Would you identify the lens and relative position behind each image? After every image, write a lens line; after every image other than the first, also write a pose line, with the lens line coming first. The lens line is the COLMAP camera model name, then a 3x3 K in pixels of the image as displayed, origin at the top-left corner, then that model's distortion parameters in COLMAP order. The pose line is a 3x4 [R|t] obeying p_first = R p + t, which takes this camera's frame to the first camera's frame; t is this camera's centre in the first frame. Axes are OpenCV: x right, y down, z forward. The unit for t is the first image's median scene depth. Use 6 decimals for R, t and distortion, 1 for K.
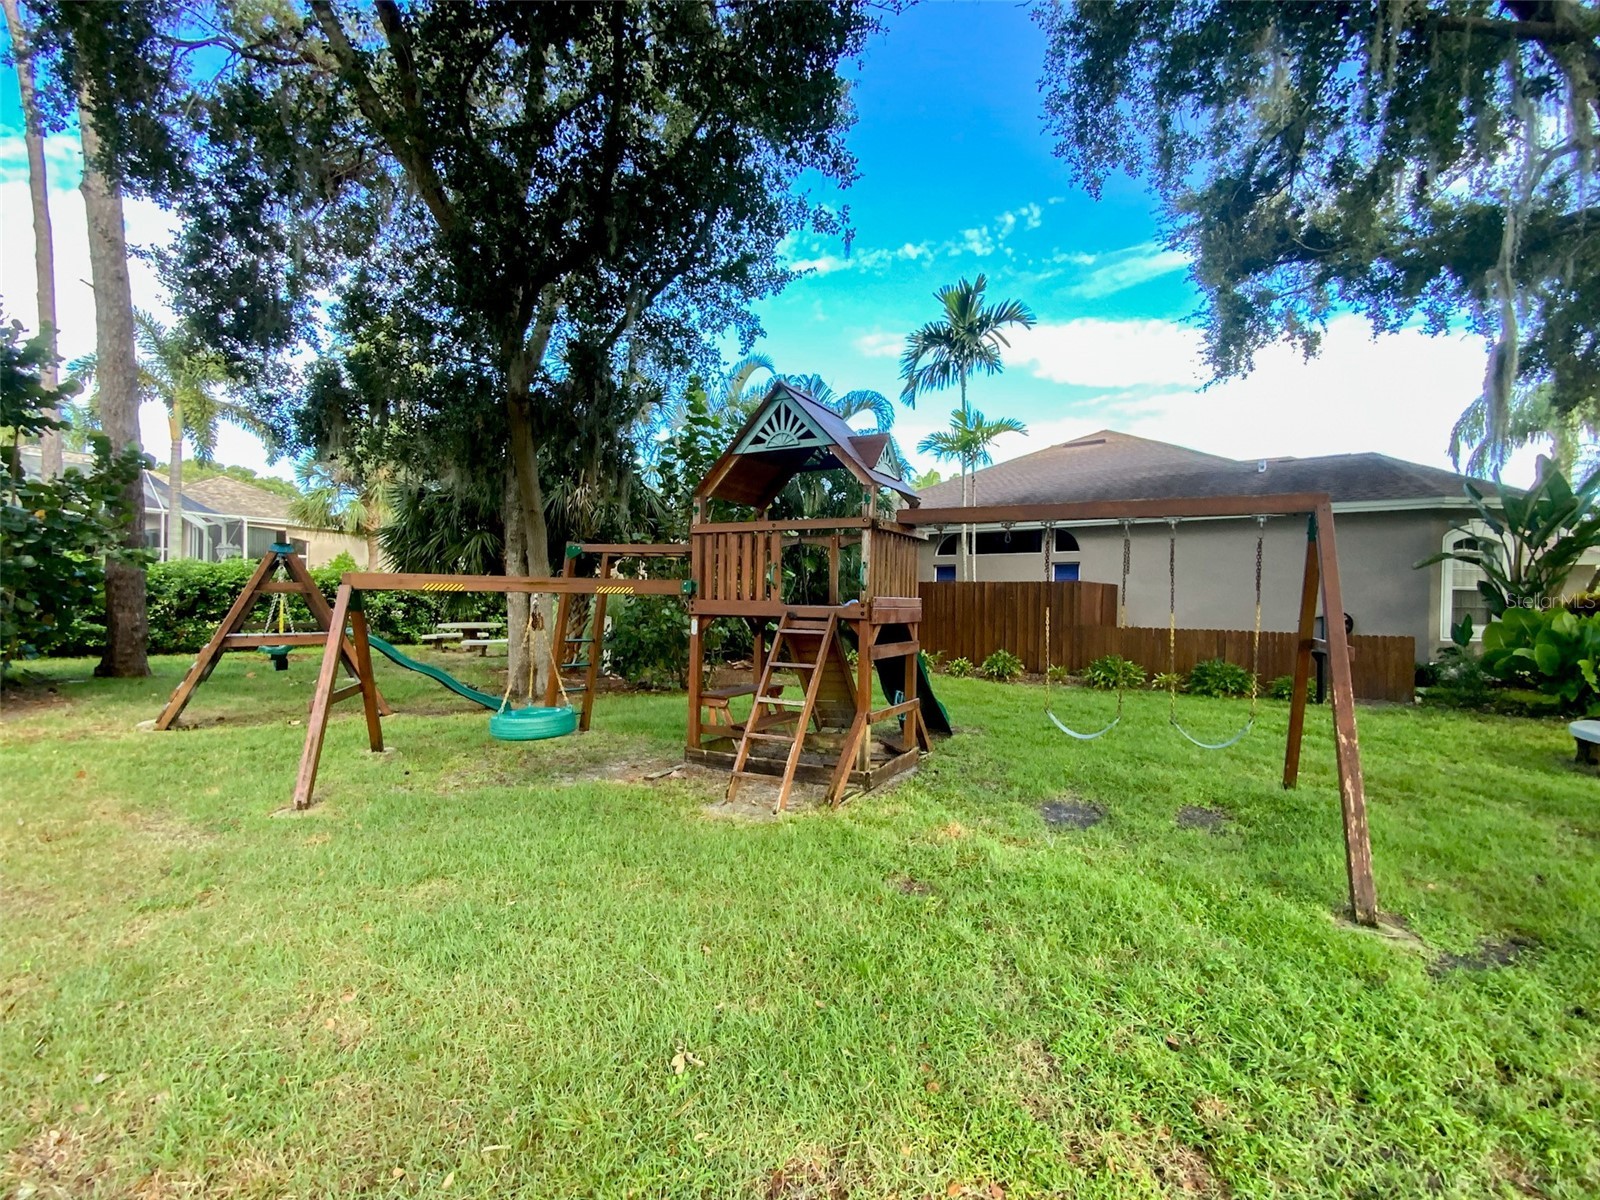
lens RADIAL K [[699.3, 0, 800.0], [0, 699.3, 600.0], [0, 0, 1]] dist [0.000629, -0.013105]
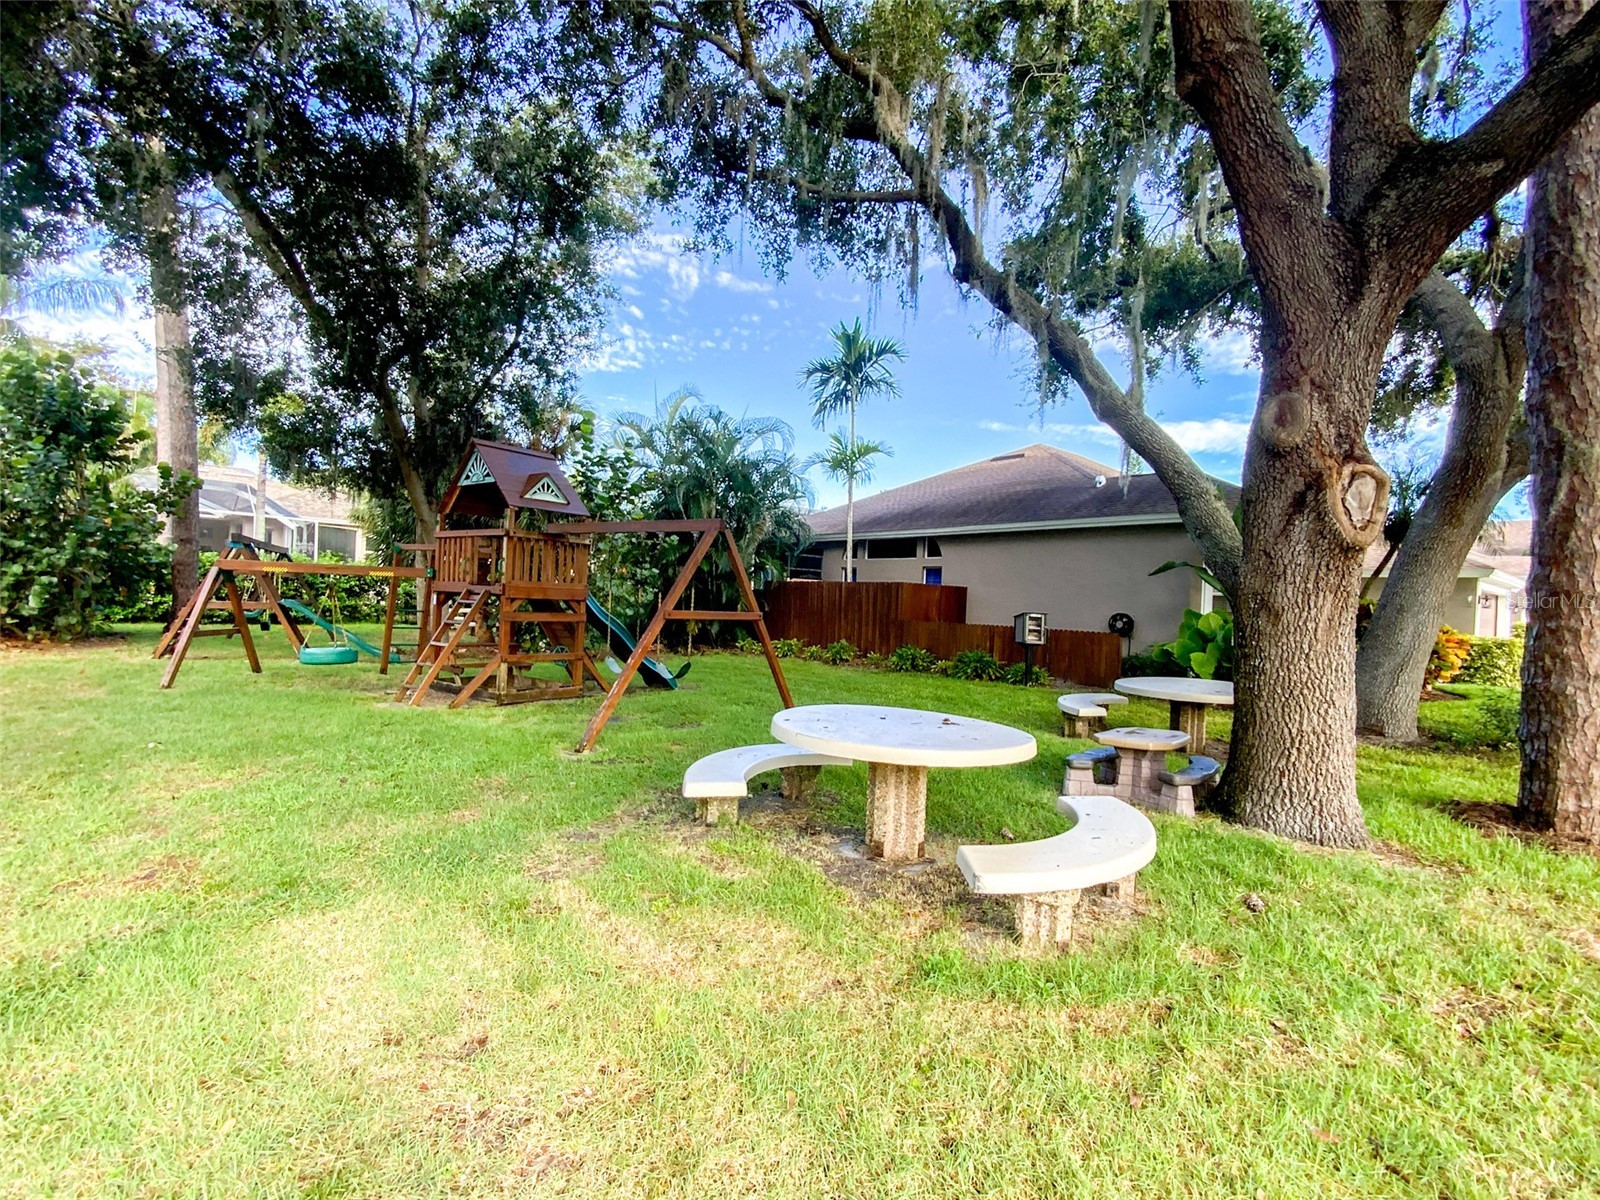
lens RADIAL K [[699.3, 0, 800.0], [0, 699.3, 600.0], [0, 0, 1]] dist [0.000629, -0.013105]
pose [[0.987861, 0.024290, -0.153431, 0.357546], [-0.025338, 0.999667, -0.004879, 0.011243], [0.153262, 0.008708, 0.988147, -0.156388]]
